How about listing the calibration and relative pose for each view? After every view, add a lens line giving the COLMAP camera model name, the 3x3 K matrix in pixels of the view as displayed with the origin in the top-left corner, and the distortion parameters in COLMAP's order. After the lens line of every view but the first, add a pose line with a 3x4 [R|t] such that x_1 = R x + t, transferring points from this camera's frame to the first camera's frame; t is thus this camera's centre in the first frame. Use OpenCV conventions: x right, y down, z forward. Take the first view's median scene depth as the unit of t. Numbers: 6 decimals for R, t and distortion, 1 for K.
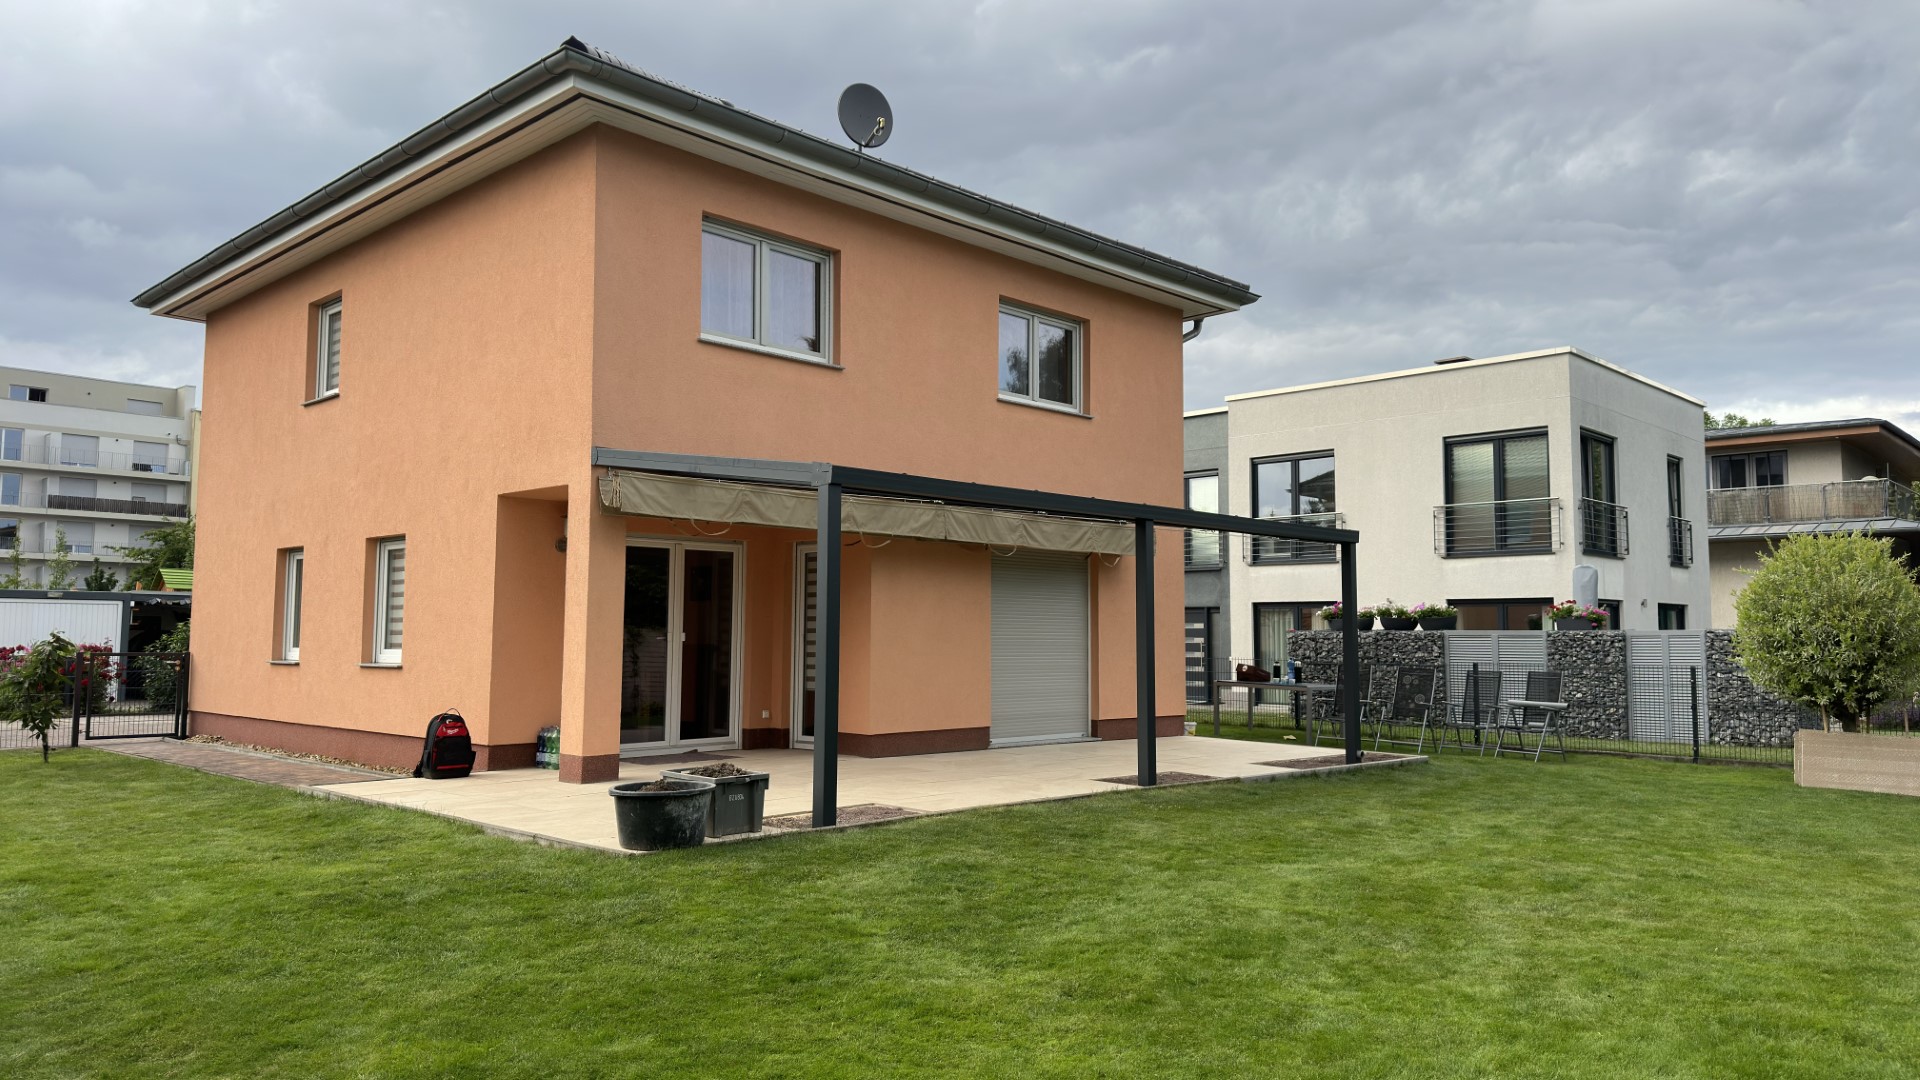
lens RADIAL K [[1541.1, 0, 958.9], [0, 1541.1, 556.4], [0, 0, 1]] dist [0.276127, -0.367177]
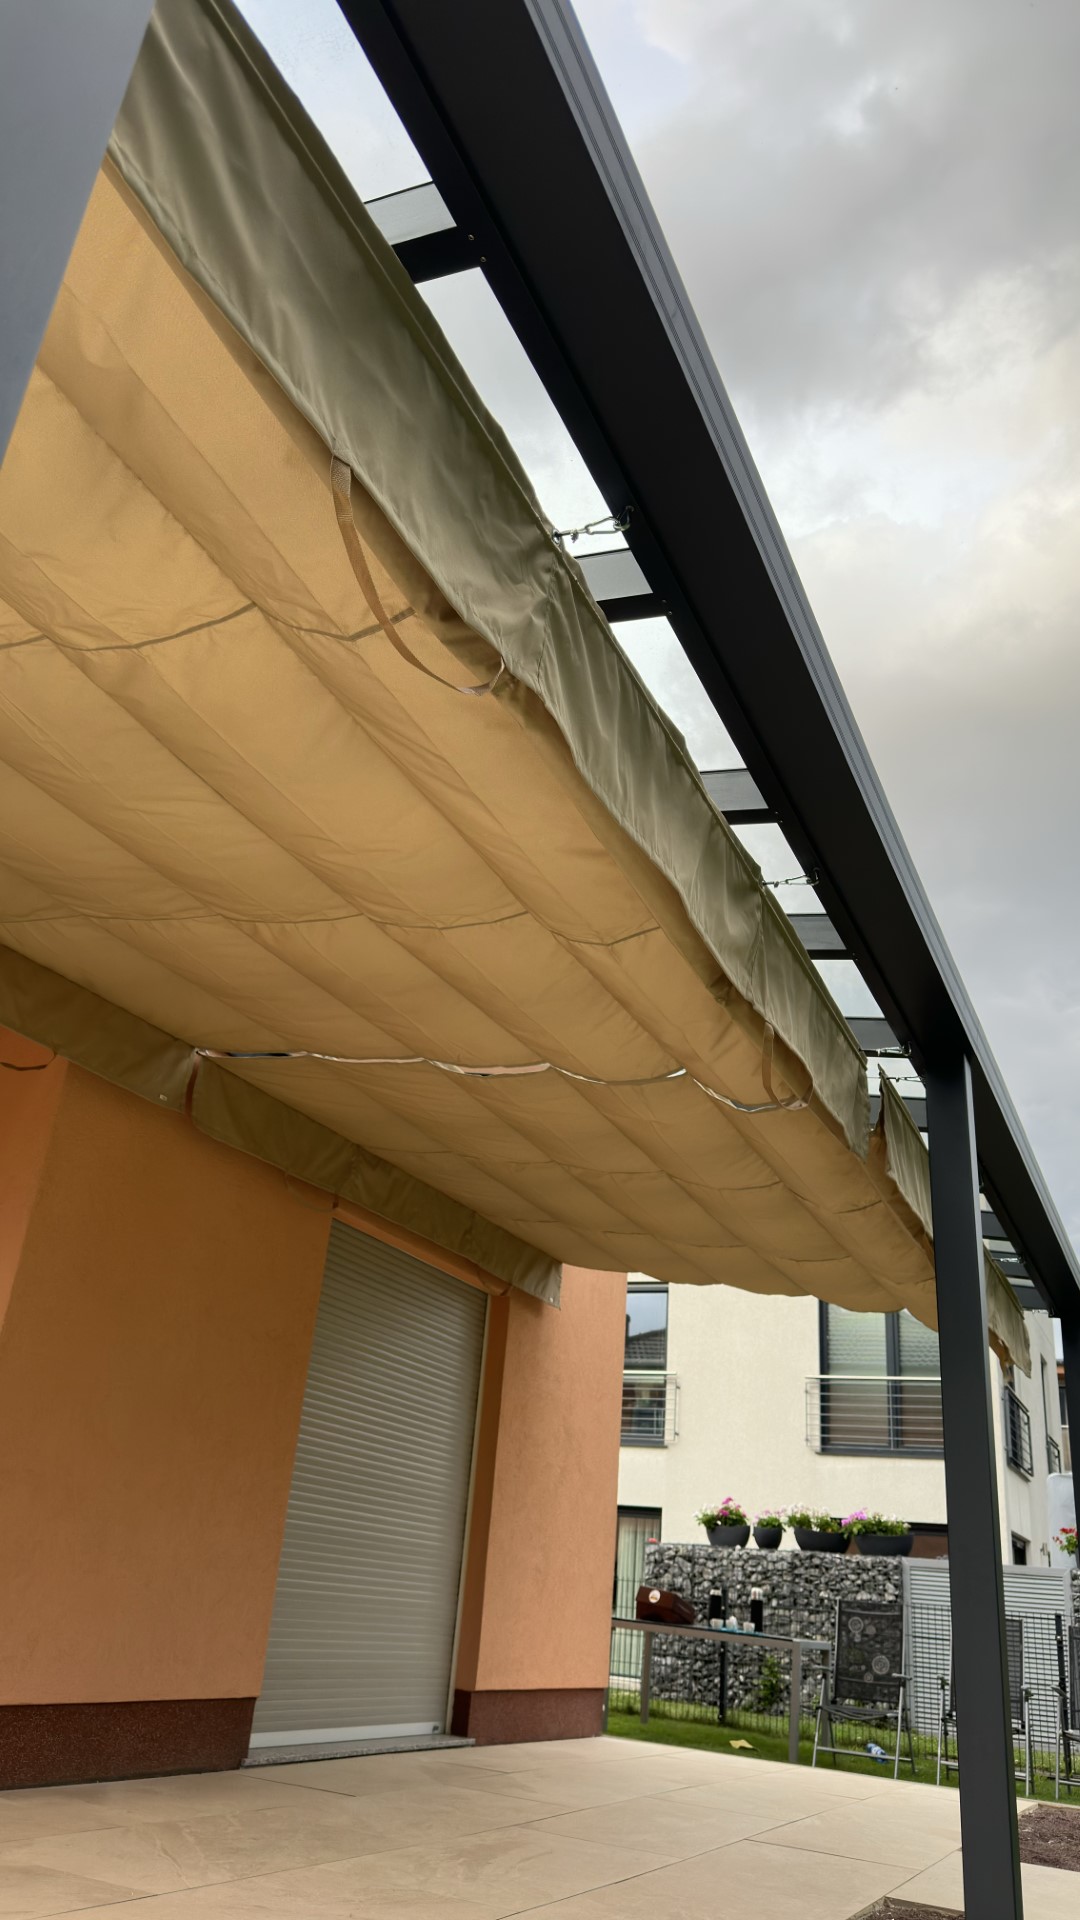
lens RADIAL K [[1369.6, 0, 526.1], [0, 1369.6, 956.3], [0, 0, 1]] dist [0.004749, -0.003460]
pose [[0.940737, 0.209981, 0.266313, -0.043506], [-0.096245, 0.918279, -0.384057, 0.068423], [-0.325194, 0.335666, 0.884069, 0.640137]]
